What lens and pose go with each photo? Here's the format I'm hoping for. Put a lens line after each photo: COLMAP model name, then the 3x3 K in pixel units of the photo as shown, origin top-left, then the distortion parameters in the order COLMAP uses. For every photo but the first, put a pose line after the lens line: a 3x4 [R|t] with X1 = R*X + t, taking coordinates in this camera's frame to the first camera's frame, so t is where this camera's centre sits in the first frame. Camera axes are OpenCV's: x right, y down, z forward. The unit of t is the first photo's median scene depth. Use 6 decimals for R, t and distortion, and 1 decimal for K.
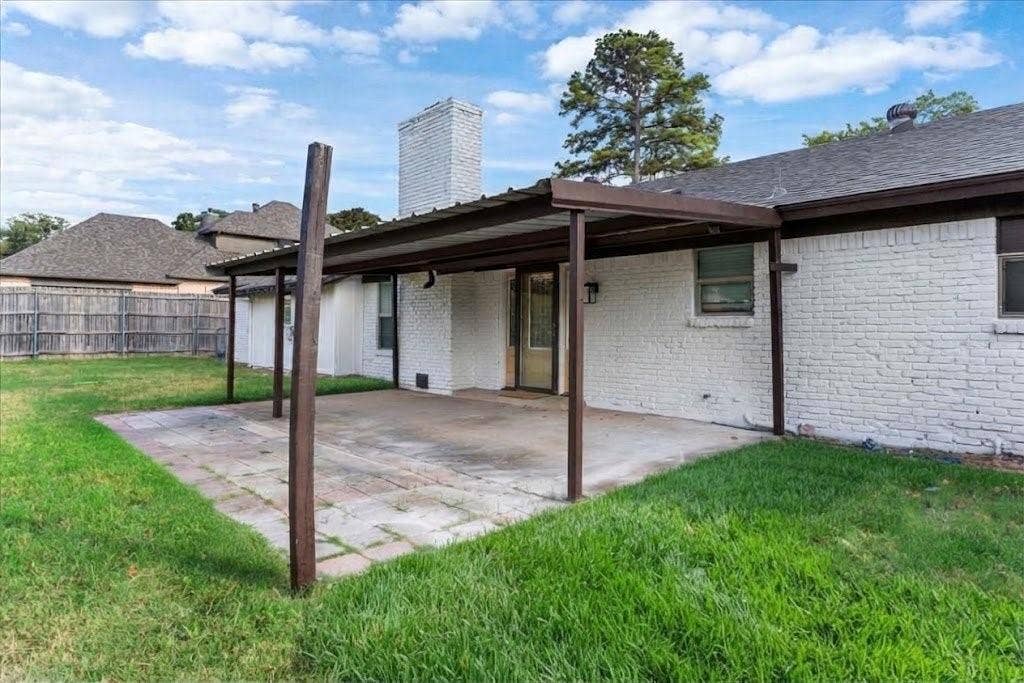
lens RADIAL K [[544.7, 0, 513.7], [0, 544.7, 315.2], [0, 0, 1]] dist [0.004291, 0.000652]
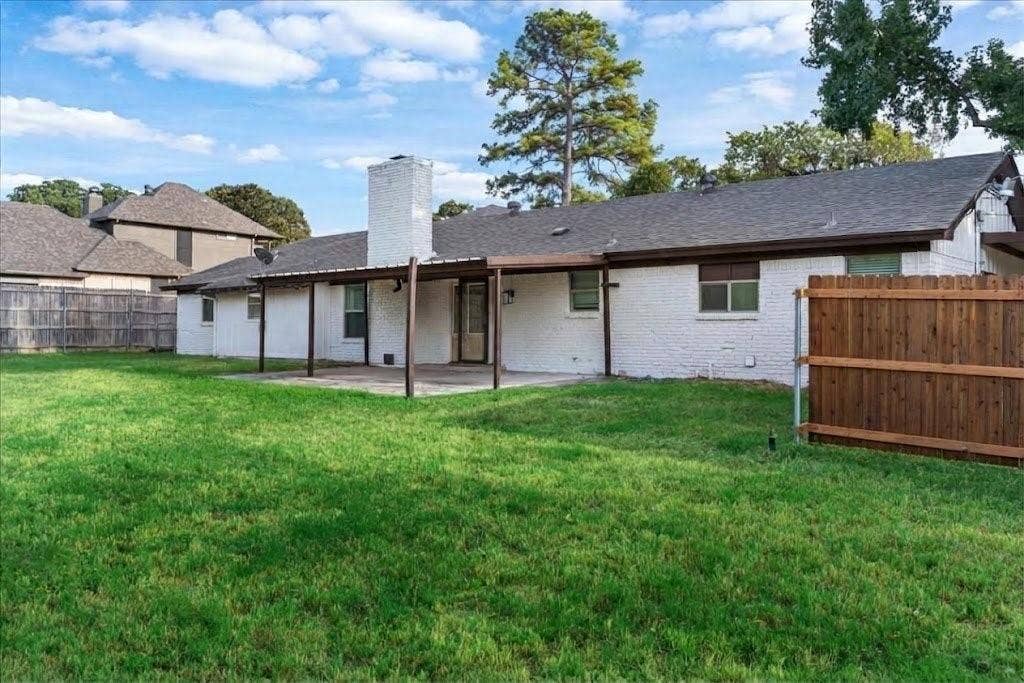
lens RADIAL K [[757.4, 0, 512.0], [0, 757.4, 341.5], [0, 0, 1]] dist [-0.001237, 0.000391]
pose [[0.993023, -0.005499, 0.117794, -0.028904], [0.000537, 0.999113, 0.042112, -0.001109], [-0.117921, -0.041755, 0.992145, -0.314461]]
